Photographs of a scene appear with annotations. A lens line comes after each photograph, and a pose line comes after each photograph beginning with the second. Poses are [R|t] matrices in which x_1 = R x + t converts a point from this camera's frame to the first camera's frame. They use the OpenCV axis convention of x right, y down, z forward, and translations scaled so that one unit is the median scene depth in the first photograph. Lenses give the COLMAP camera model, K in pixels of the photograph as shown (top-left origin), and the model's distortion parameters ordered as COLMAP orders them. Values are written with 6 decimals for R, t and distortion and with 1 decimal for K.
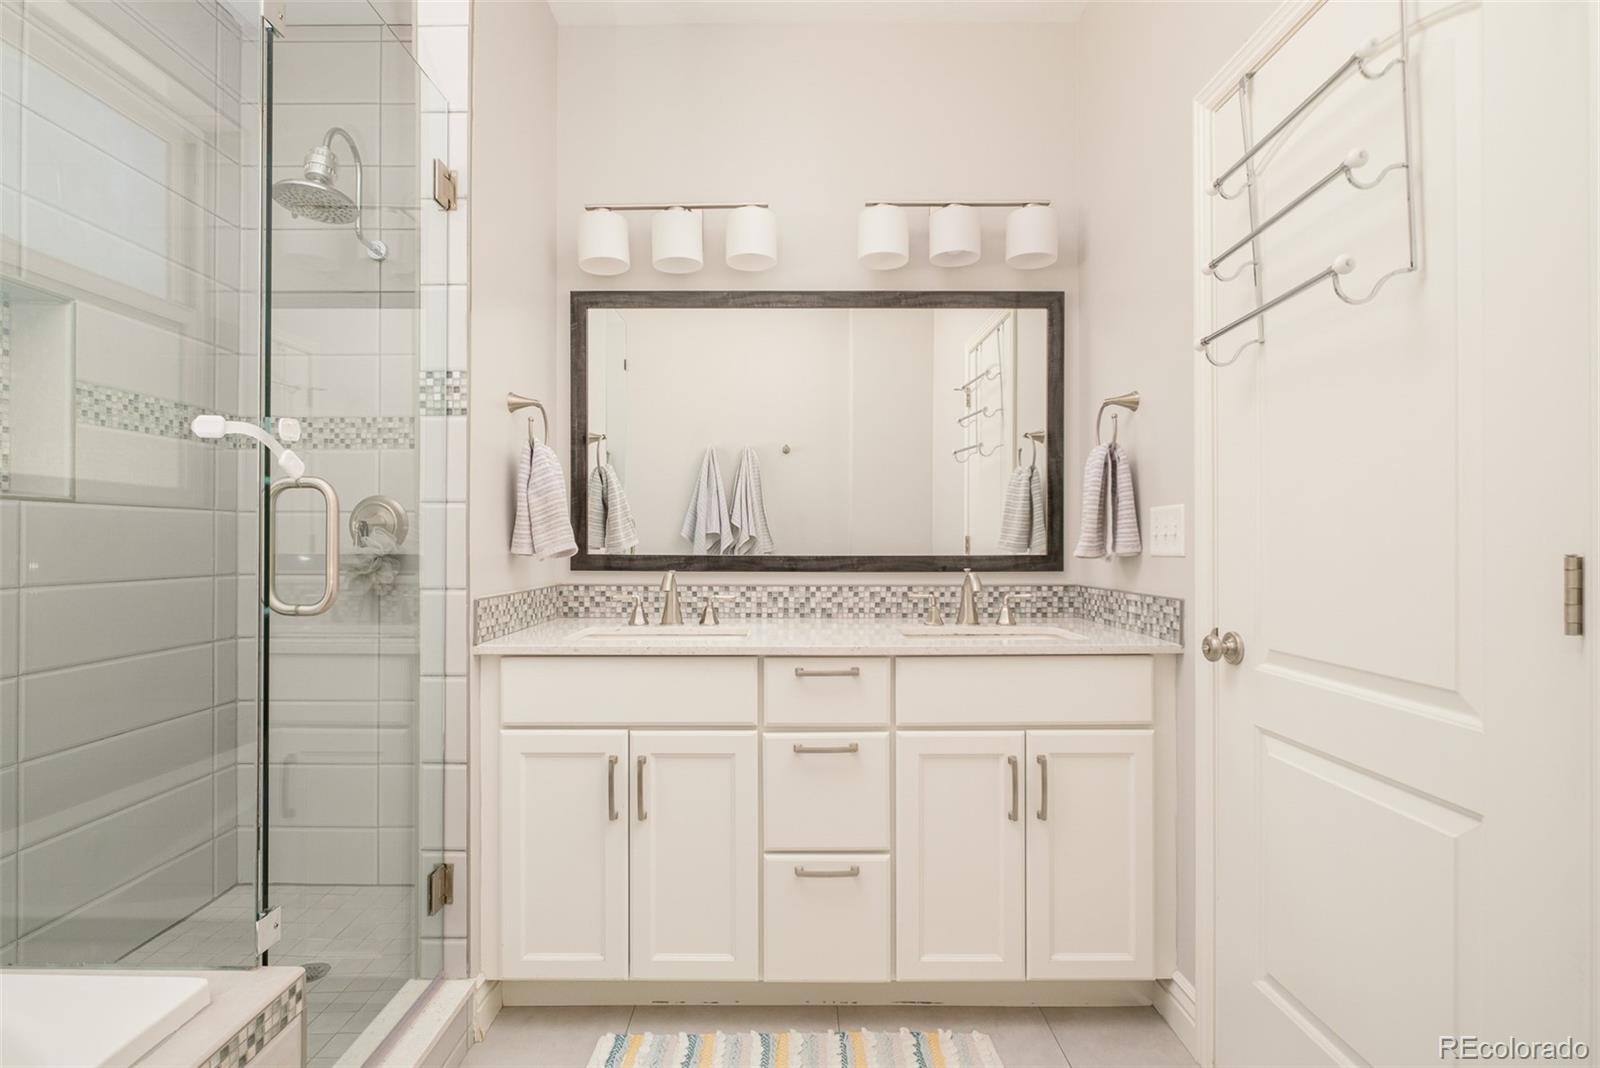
lens RADIAL K [[776.1, 0, 796.1], [0, 776.1, 537.4], [0, 0, 1]] dist [0.000340, 0.000030]
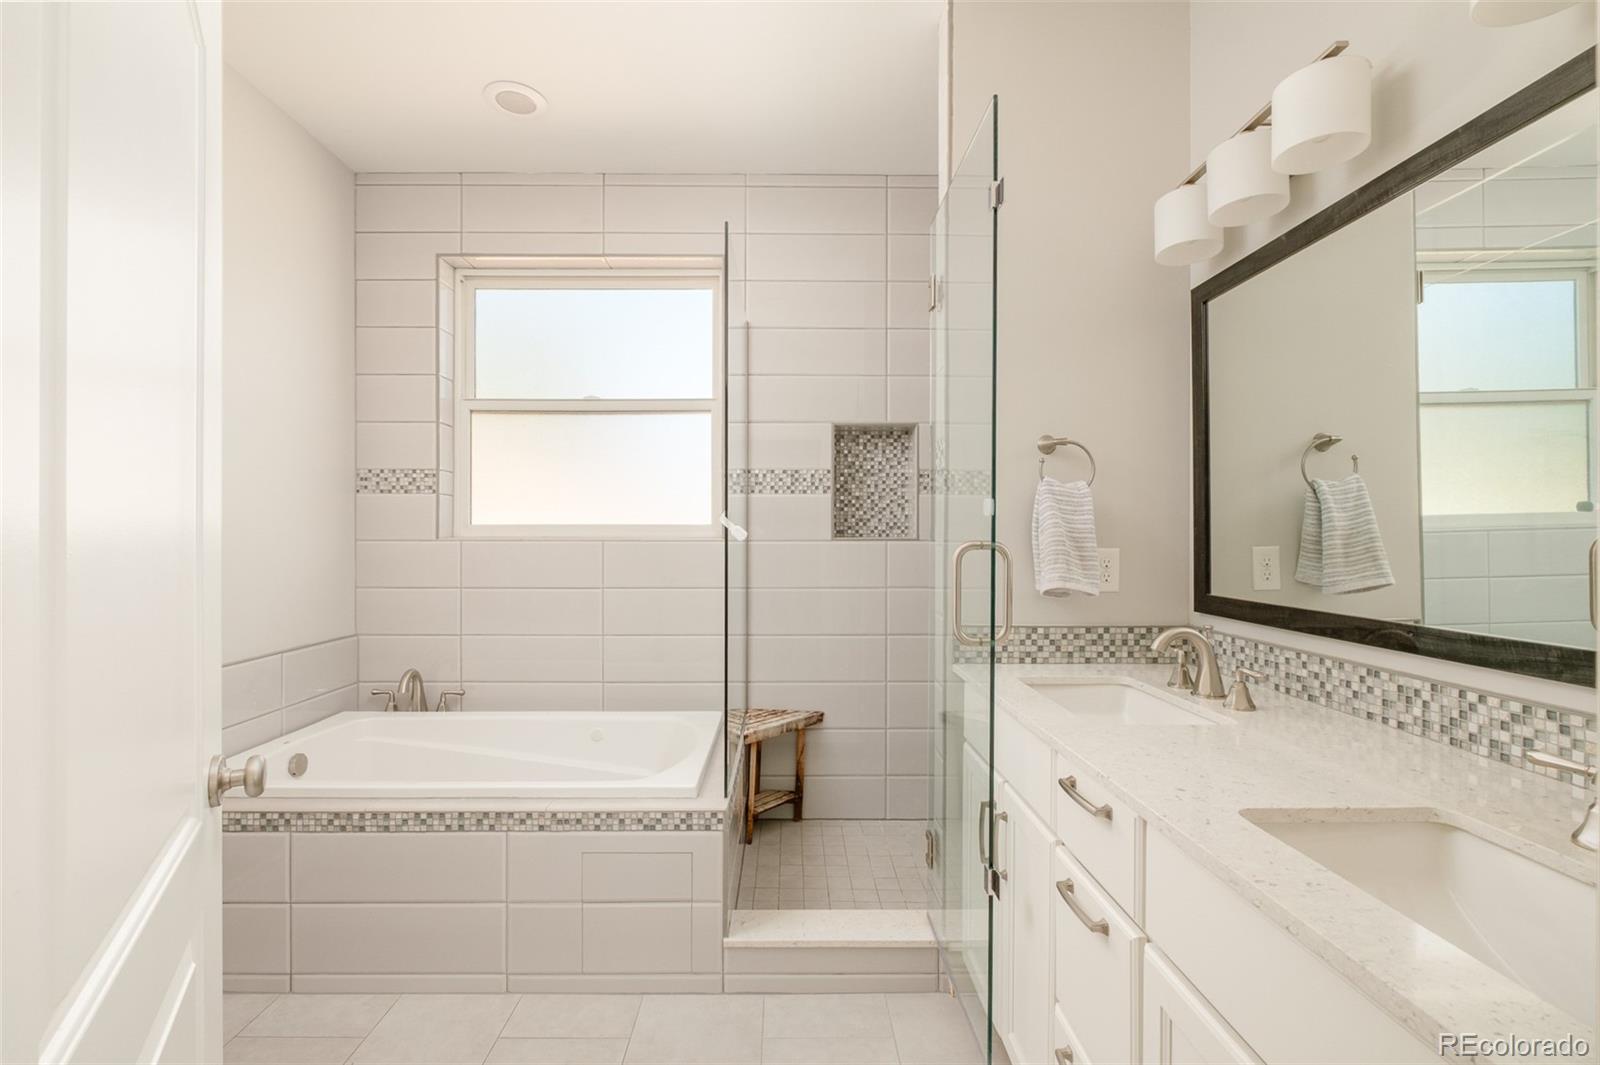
lens RADIAL K [[705.6, 0, 795.5], [0, 705.6, 533.2], [0, 0, 1]] dist [-0.003170, -0.000449]
pose [[0.018445, -0.003454, -0.999824, 0.485808], [0.009439, 0.999950, -0.003281, -0.046271], [0.999785, -0.009377, 0.018477, 0.537814]]
